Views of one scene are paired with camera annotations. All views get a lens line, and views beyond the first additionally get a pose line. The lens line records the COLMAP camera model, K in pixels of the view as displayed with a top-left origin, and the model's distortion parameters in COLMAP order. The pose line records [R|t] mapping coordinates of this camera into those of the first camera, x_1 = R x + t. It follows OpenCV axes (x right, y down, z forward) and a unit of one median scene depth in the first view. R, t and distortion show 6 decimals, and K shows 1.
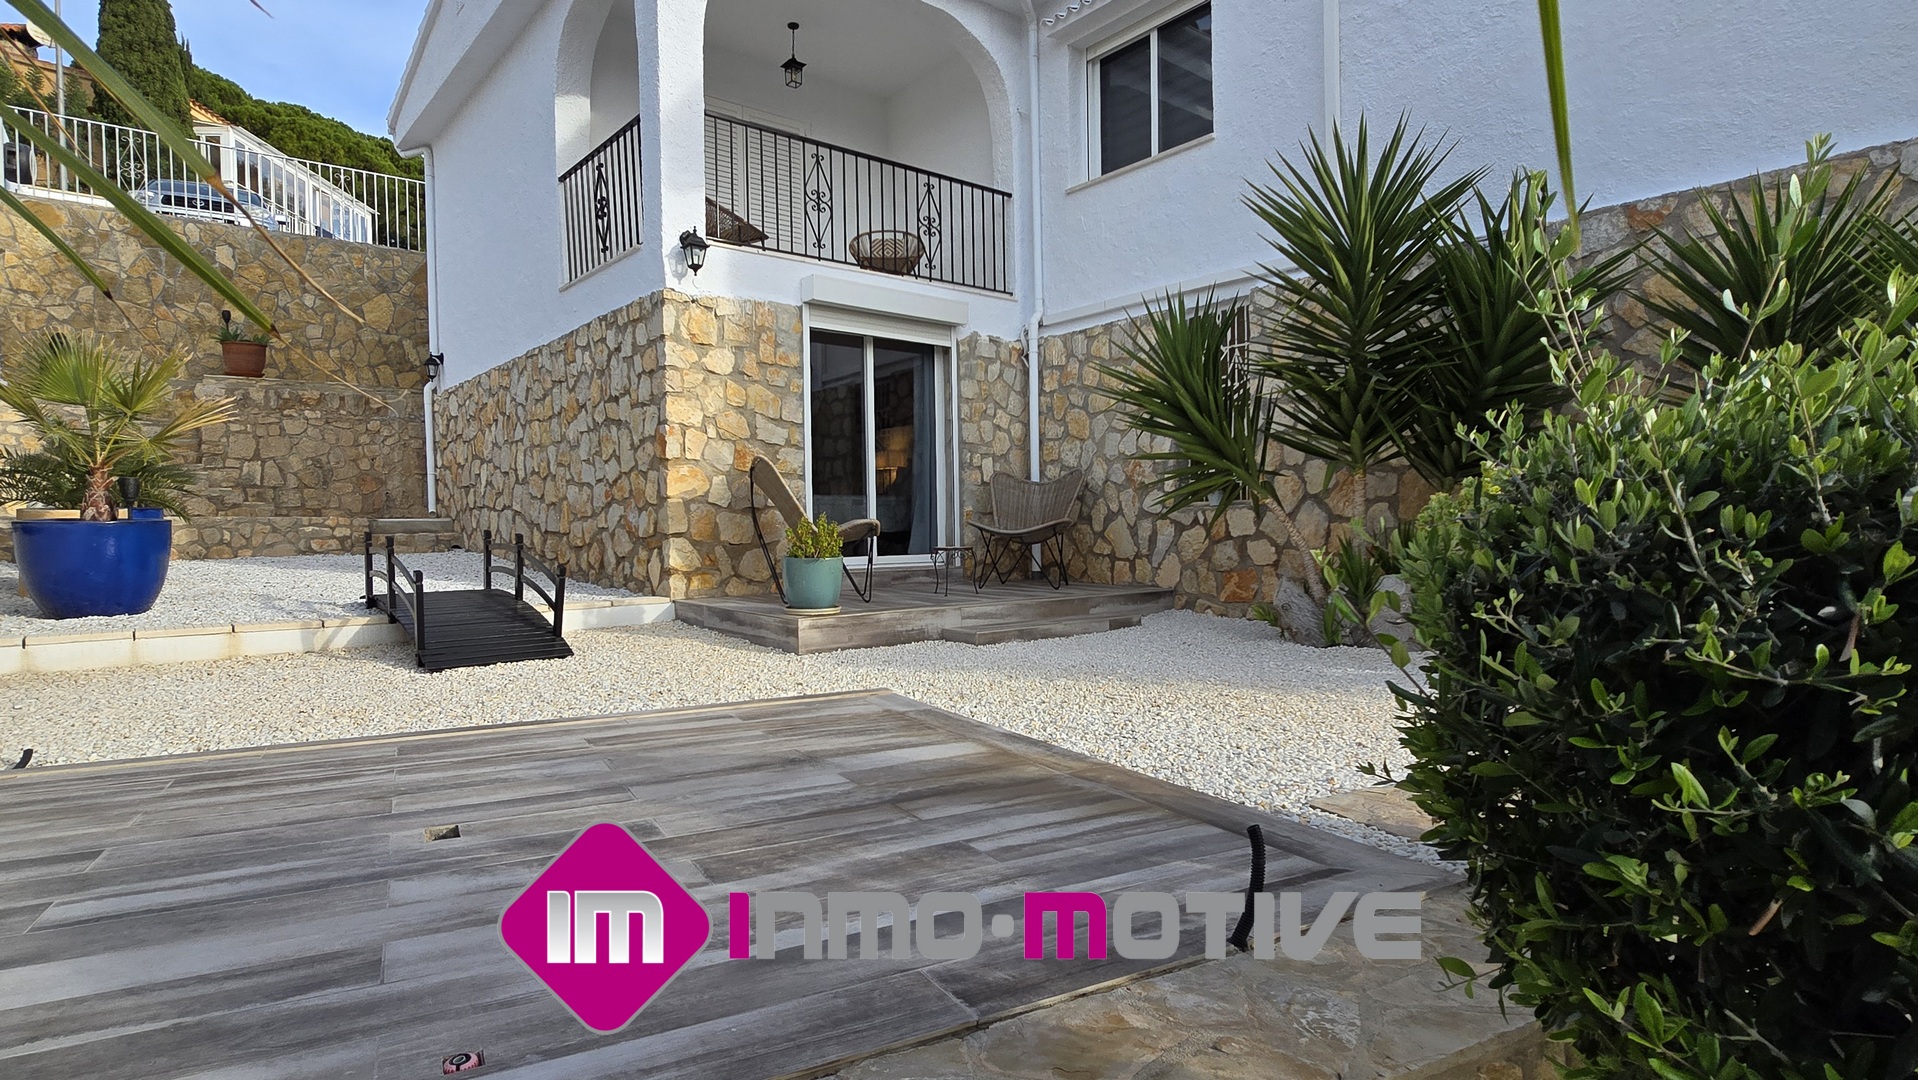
lens RADIAL K [[985.7, 0, 959.1], [0, 985.7, 545.2], [0, 0, 1]] dist [-0.002604, -0.001092]
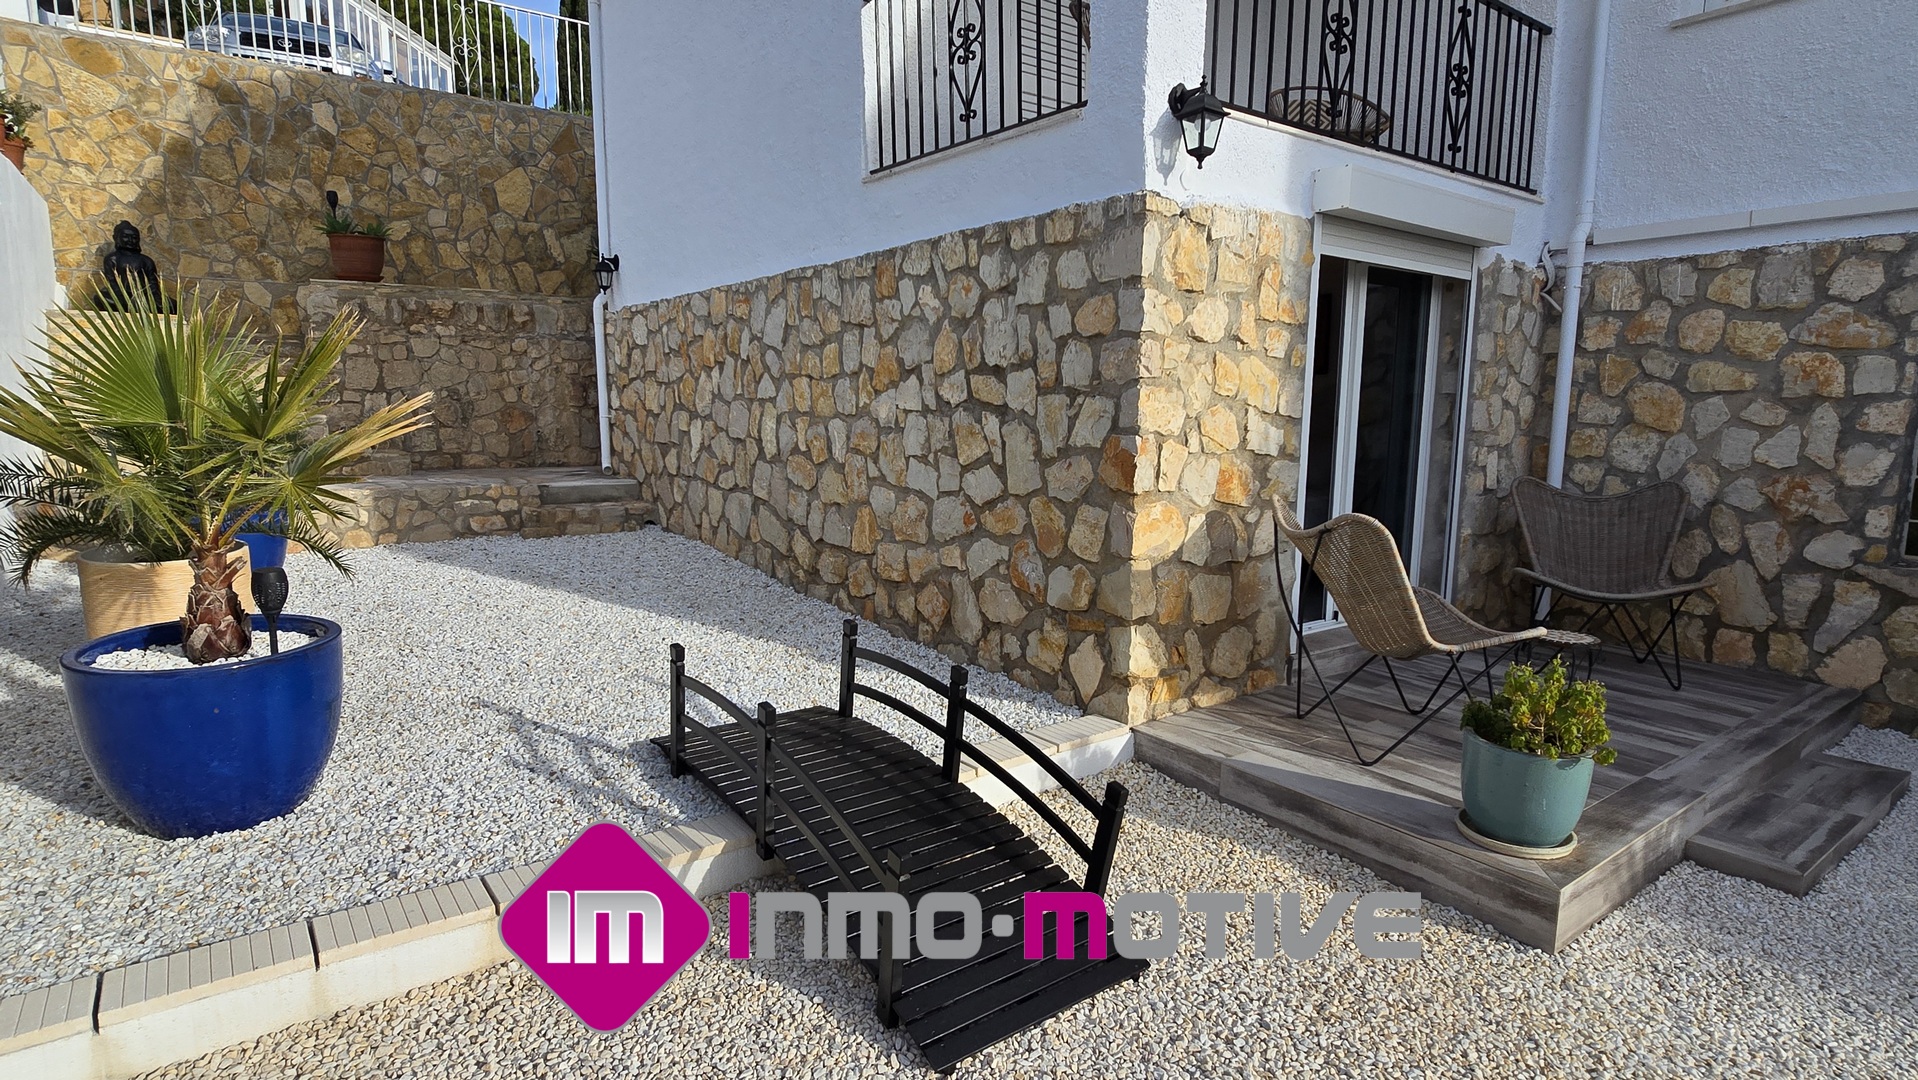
lens RADIAL K [[985.7, 0, 958.1], [0, 985.7, 541.5], [0, 0, 1]] dist [-0.002604, -0.001092]
pose [[0.998227, 0.030538, -0.051083, -0.290842], [-0.024101, 0.992214, 0.122191, -0.101169], [0.054417, -0.120743, 0.991191, 0.324196]]
